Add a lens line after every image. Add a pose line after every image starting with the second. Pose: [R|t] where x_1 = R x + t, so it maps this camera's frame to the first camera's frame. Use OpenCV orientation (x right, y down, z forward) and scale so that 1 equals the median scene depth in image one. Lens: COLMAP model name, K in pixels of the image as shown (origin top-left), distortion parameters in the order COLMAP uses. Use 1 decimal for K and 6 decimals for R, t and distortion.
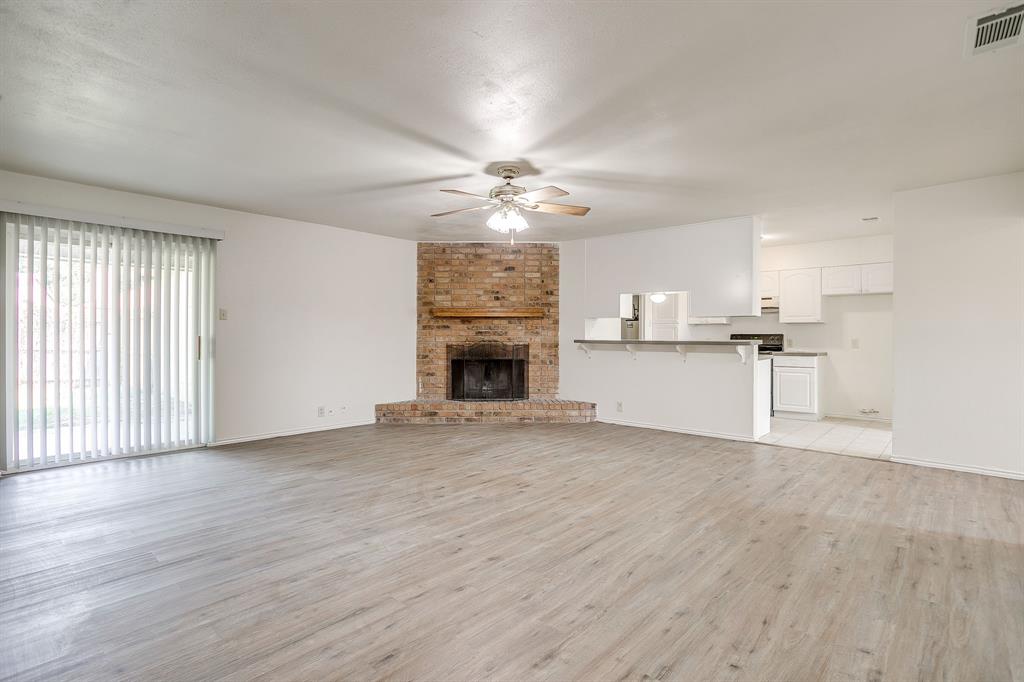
lens RADIAL K [[491.8, 0, 507.9], [0, 491.8, 337.0], [0, 0, 1]] dist [-0.024524, 0.009546]
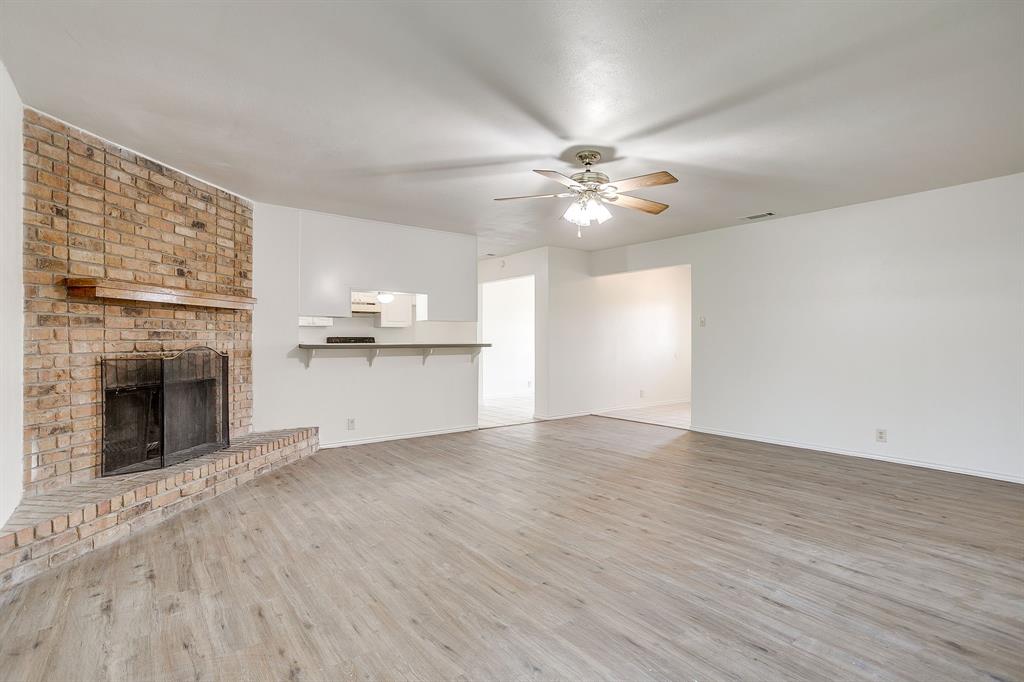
lens RADIAL K [[491.8, 0, 505.4], [0, 491.8, 339.1], [0, 0, 1]] dist [-0.024524, 0.009546]
pose [[0.183902, -0.001686, 0.982943, -0.501413], [0.004059, 0.999991, 0.000956, -0.002415], [-0.982936, 0.003814, 0.183908, 0.538871]]
